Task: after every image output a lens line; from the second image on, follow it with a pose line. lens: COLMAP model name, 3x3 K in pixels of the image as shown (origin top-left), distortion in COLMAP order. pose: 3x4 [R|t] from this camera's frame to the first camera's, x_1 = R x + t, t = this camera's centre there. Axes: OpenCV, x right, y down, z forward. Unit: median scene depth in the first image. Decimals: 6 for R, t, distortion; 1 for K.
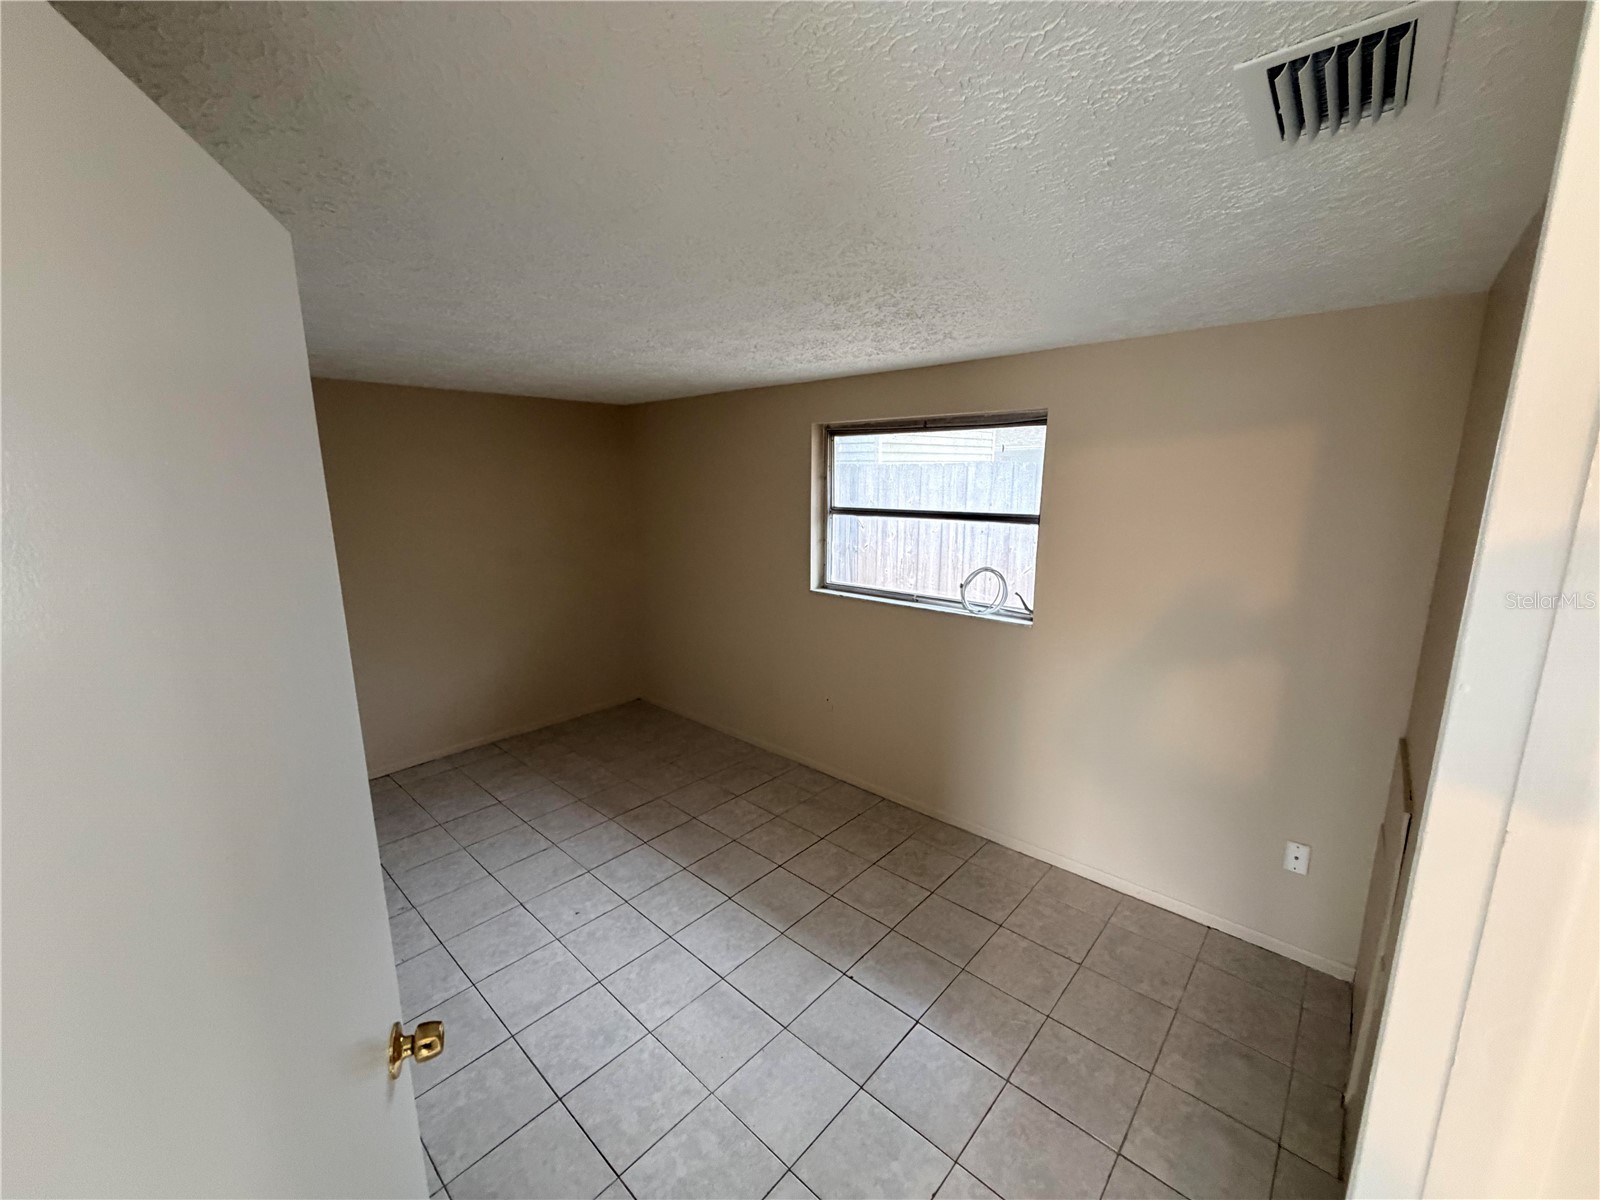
lens RADIAL K [[637.6, 0, 795.3], [0, 637.6, 602.3], [0, 0, 1]] dist [0.000194, -0.000128]
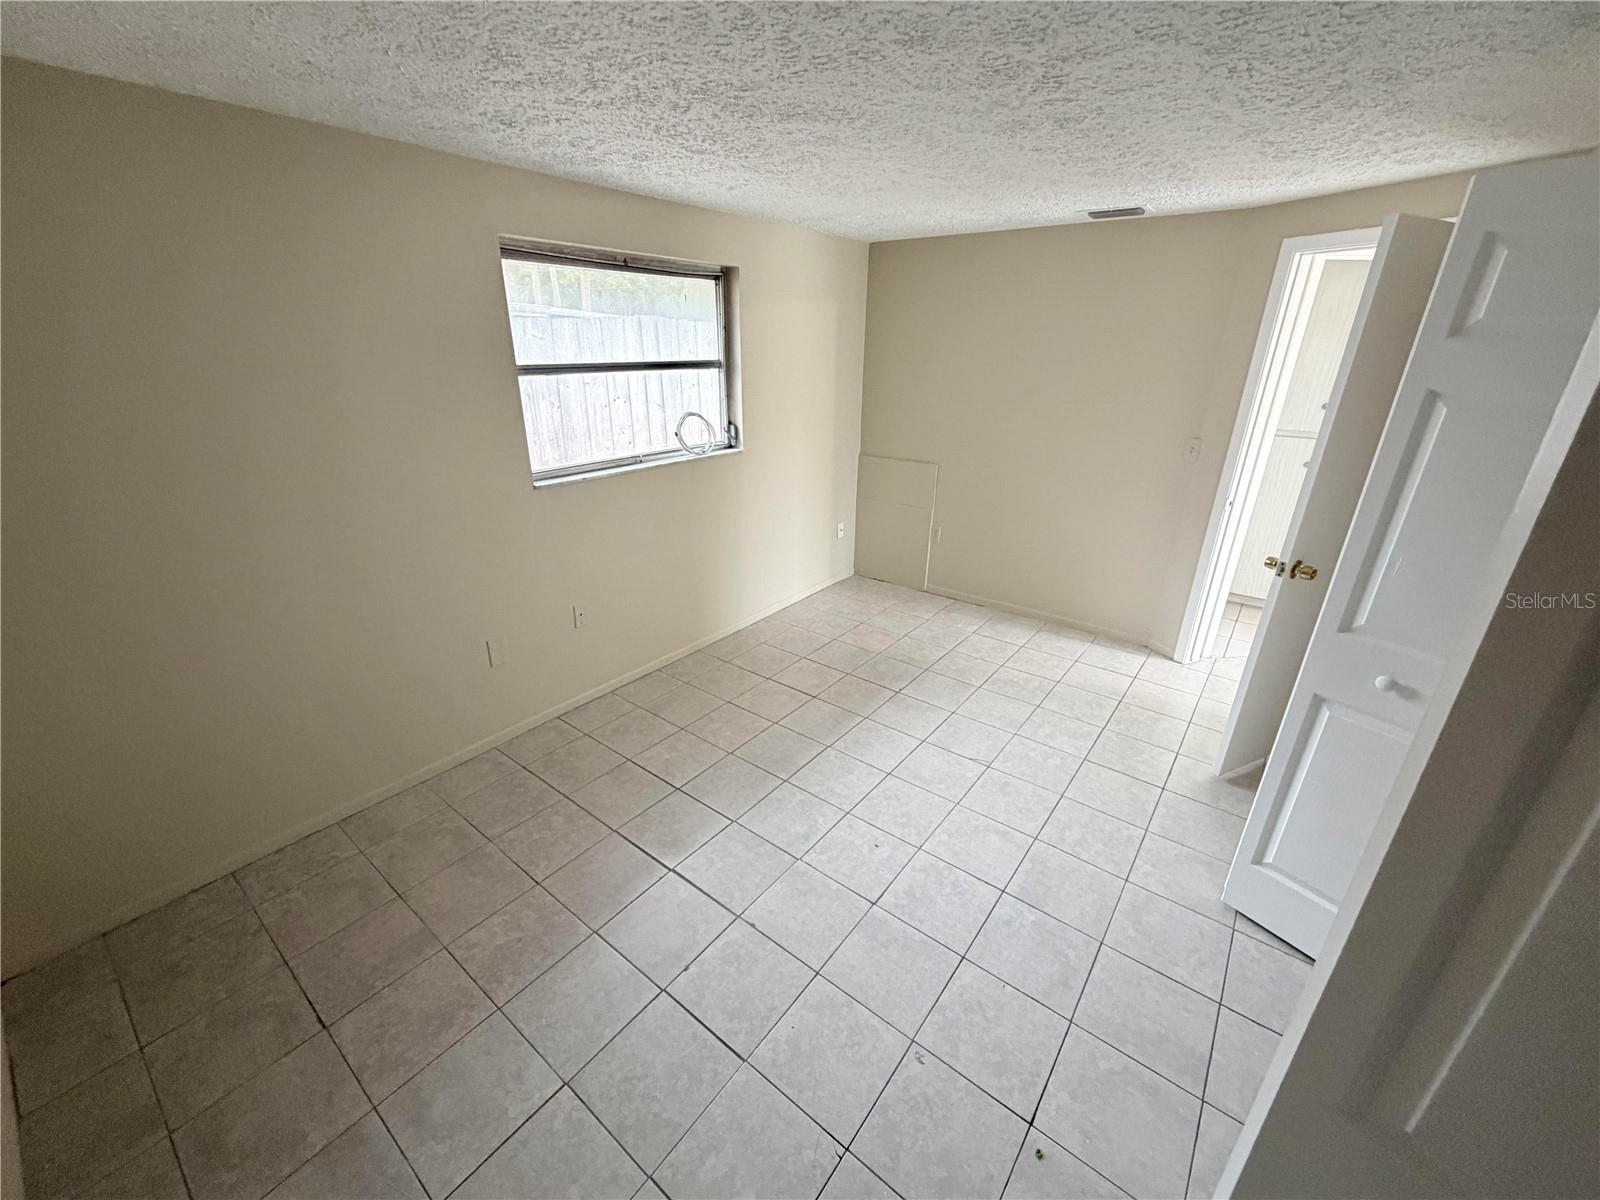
lens RADIAL K [[637.6, 0, 796.5], [0, 637.6, 598.9], [0, 0, 1]] dist [0.000194, -0.000128]
pose [[-0.075774, -0.376333, 0.923380, -0.839429], [0.185990, 0.904456, 0.383883, -0.148212], [-0.979625, 0.200828, 0.001460, 0.856038]]
